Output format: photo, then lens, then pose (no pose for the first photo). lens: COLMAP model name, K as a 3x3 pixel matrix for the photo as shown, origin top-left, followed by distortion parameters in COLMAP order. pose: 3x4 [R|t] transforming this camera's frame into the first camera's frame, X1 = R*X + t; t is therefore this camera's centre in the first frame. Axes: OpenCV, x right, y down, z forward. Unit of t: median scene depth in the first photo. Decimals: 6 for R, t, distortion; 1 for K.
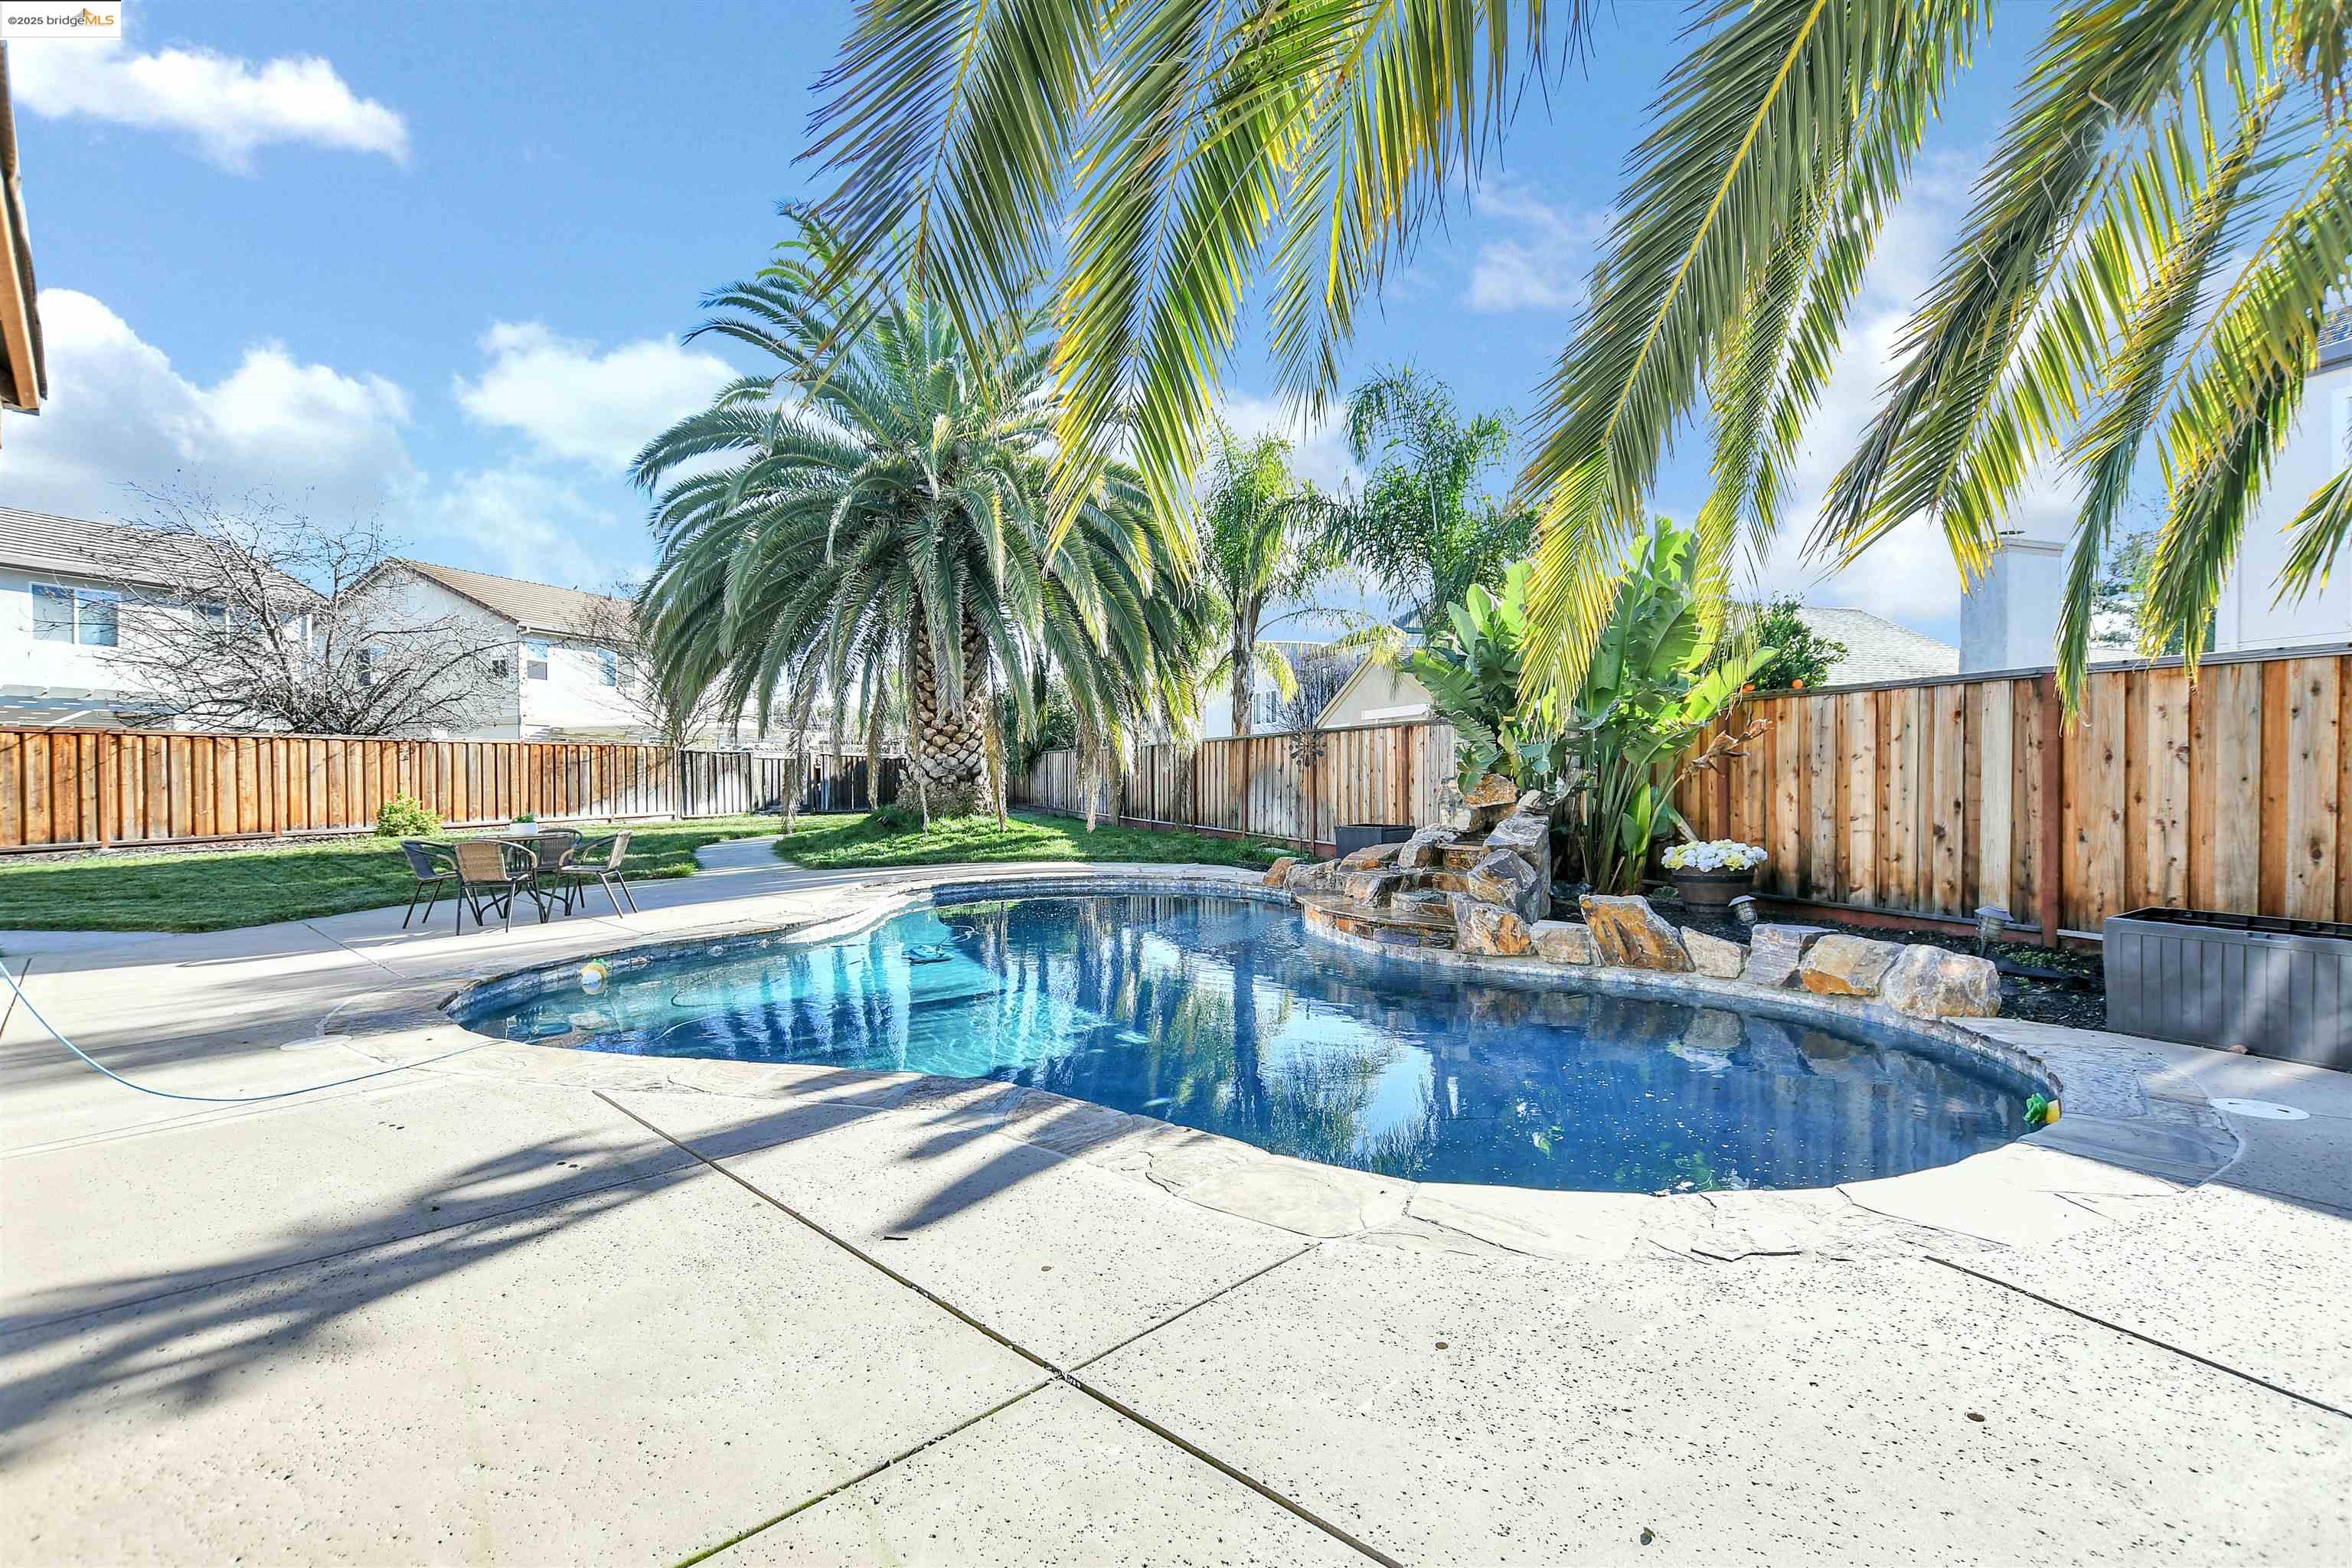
lens RADIAL K [[1099.2, 0, 1168.1], [0, 1099.2, 788.1], [0, 0, 1]] dist [-0.028394, 0.002689]
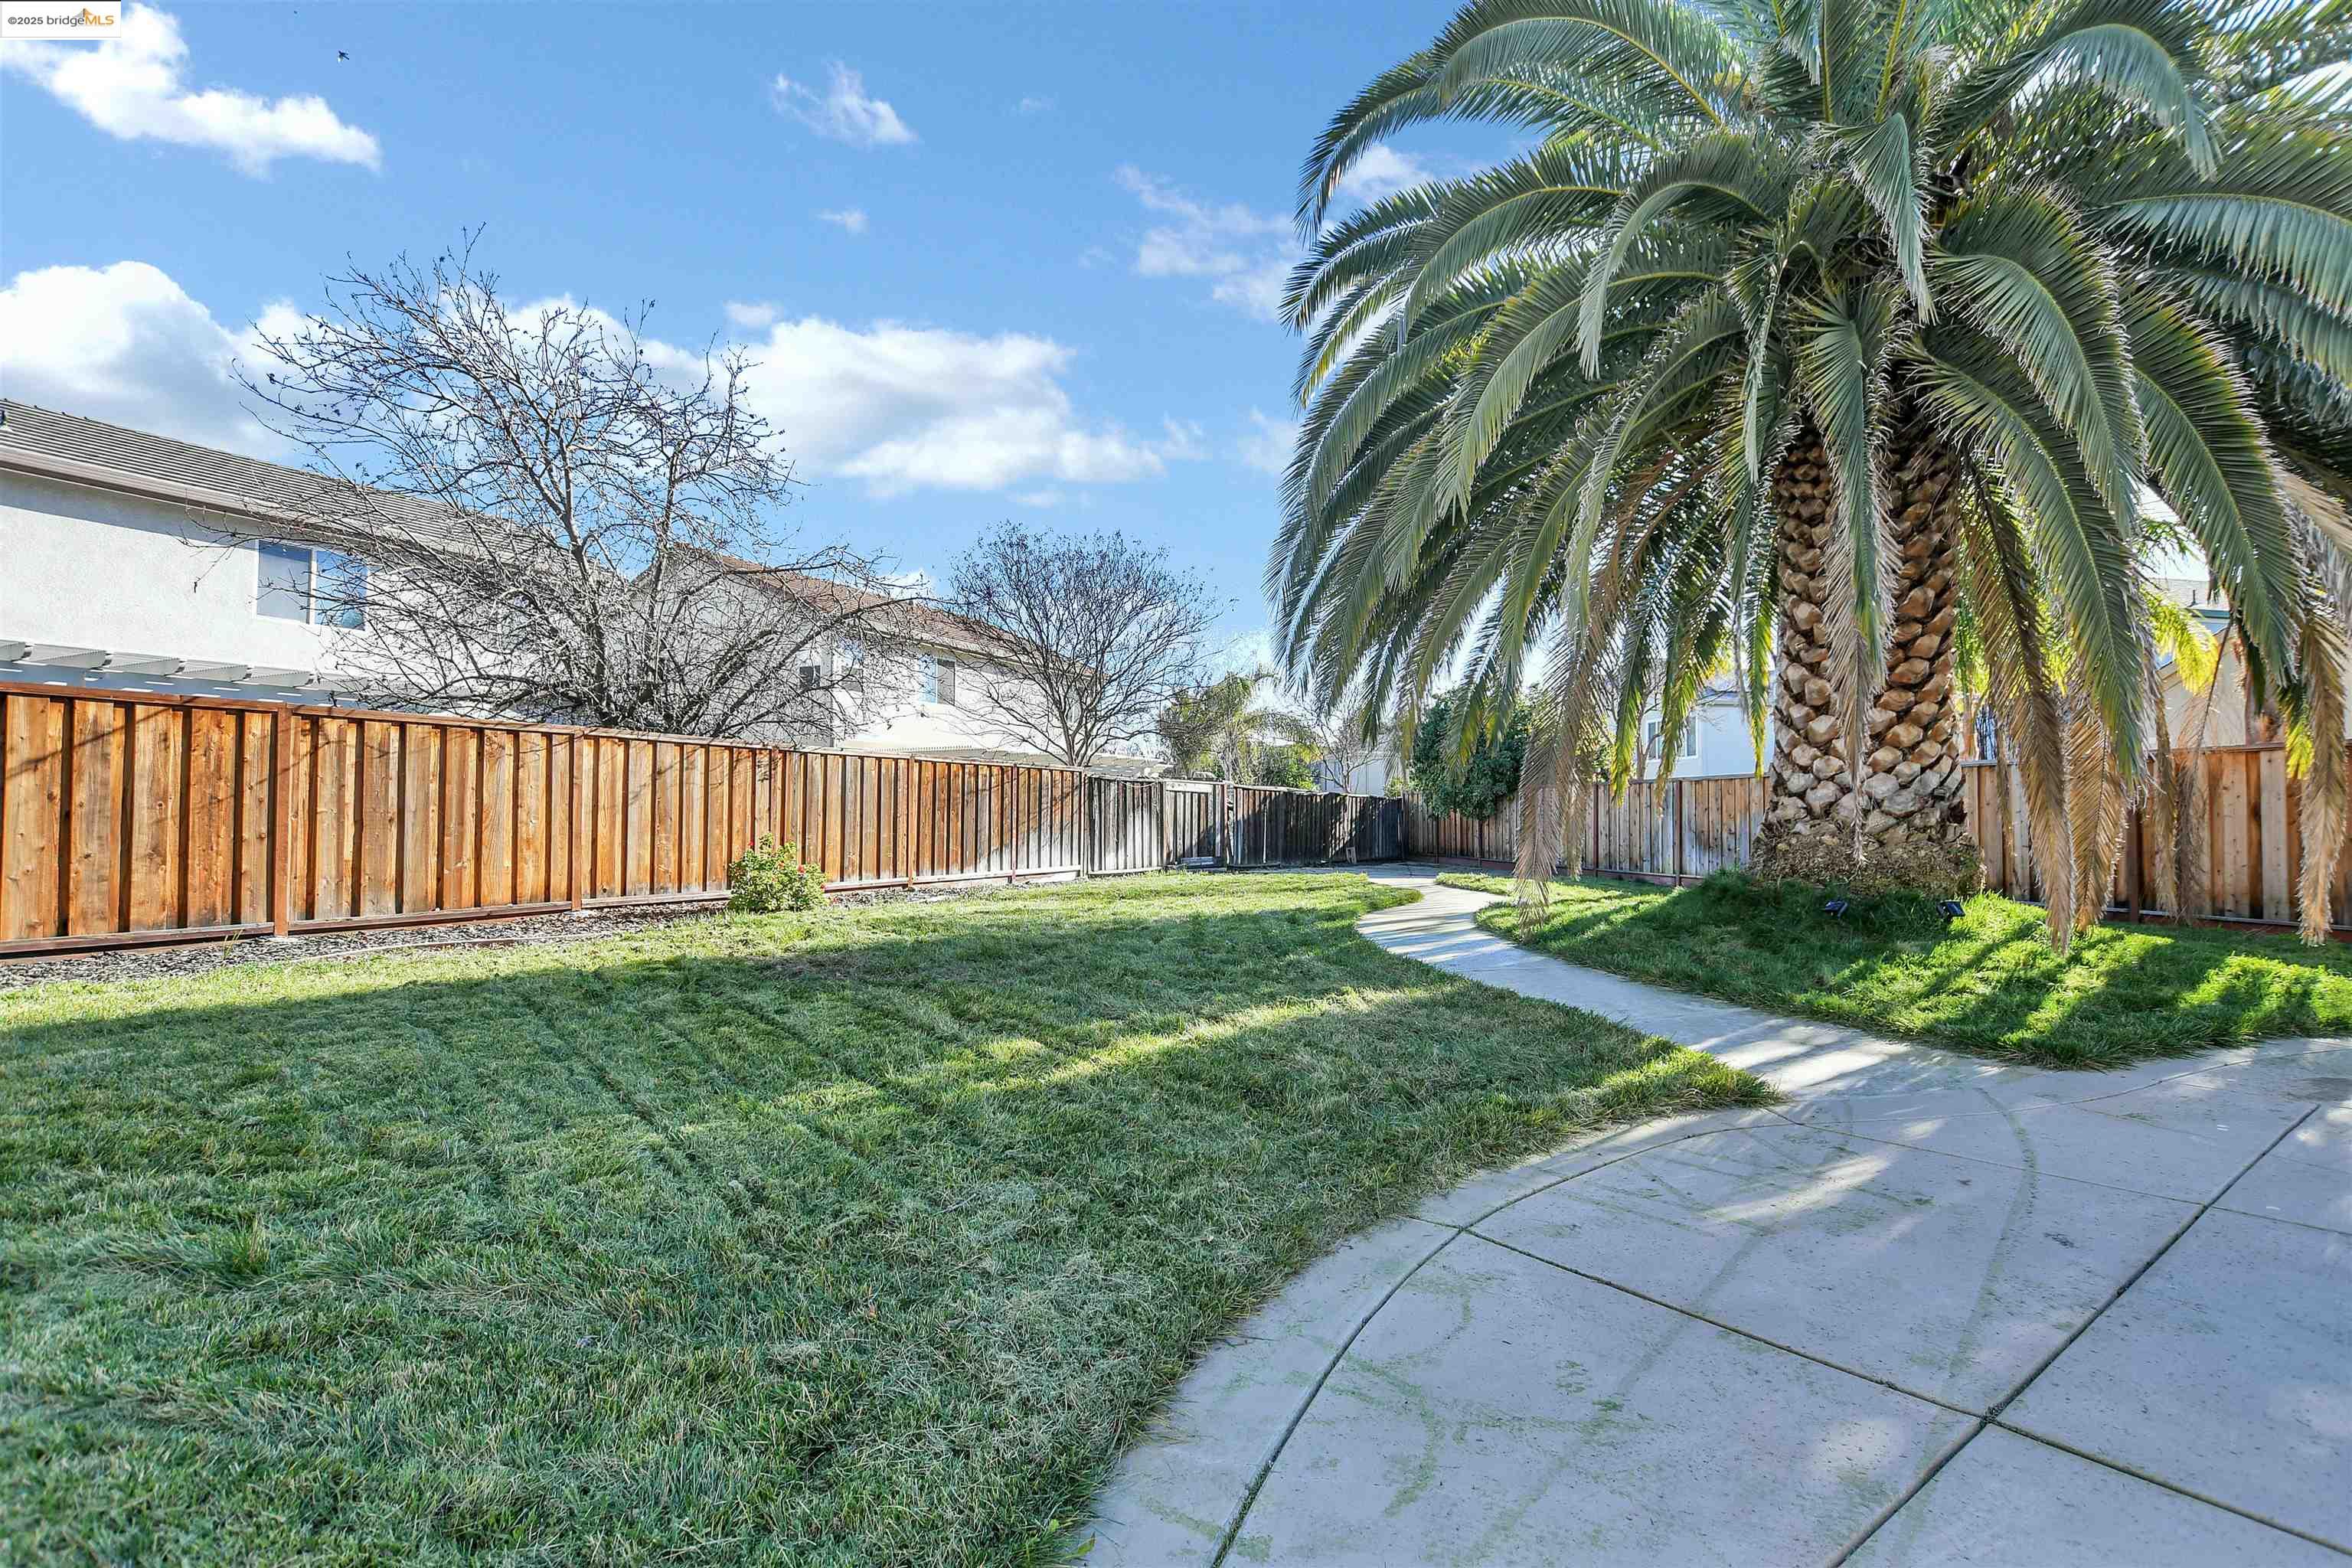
lens RADIAL K [[1099.2, 0, 1174.5], [0, 1099.2, 791.3], [0, 0, 1]] dist [-0.028394, 0.002689]
pose [[0.988066, 0.004578, -0.153960, -0.455047], [-0.010932, 0.999122, -0.040448, 0.003068], [0.153640, 0.041648, 0.987249, 0.513194]]
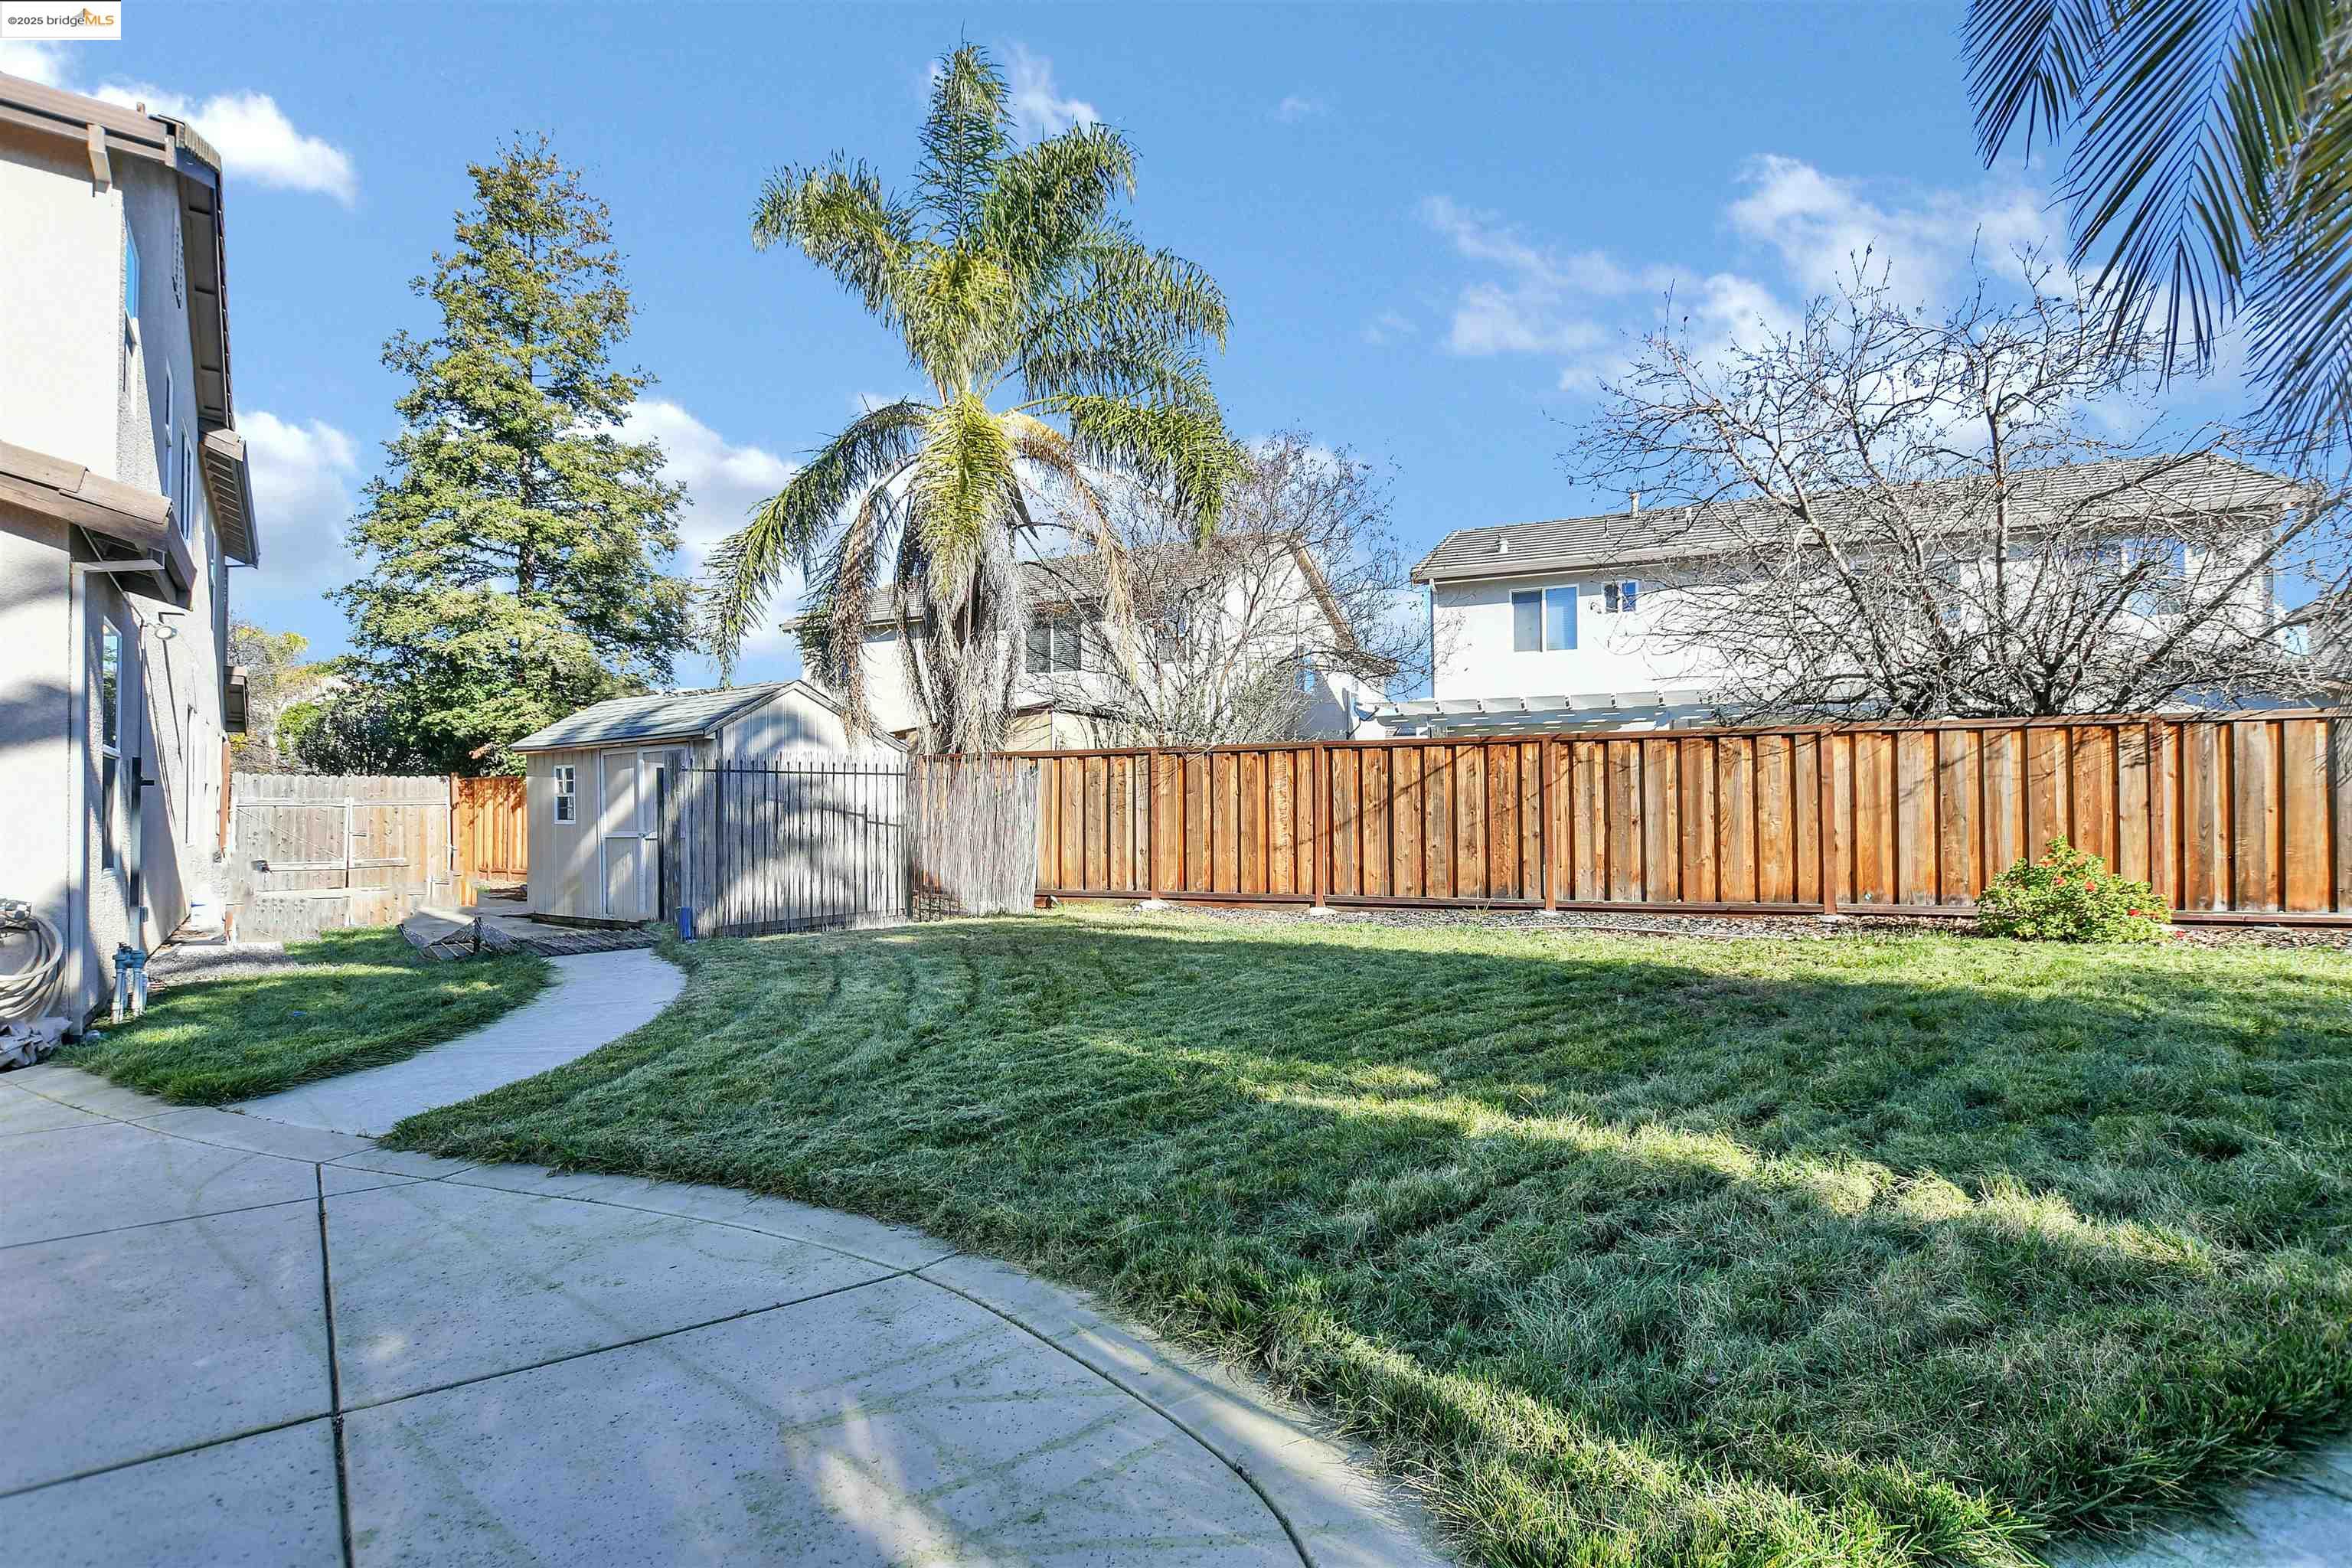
lens RADIAL K [[1099.2, 0, 1166.9], [0, 1099.2, 801.4], [0, 0, 1]] dist [-0.028394, 0.002689]
pose [[-0.101831, -0.002448, -0.994799, -0.257401], [-0.006706, 0.999976, -0.001775, -0.009051], [0.994779, 0.006491, -0.101845, 0.769422]]
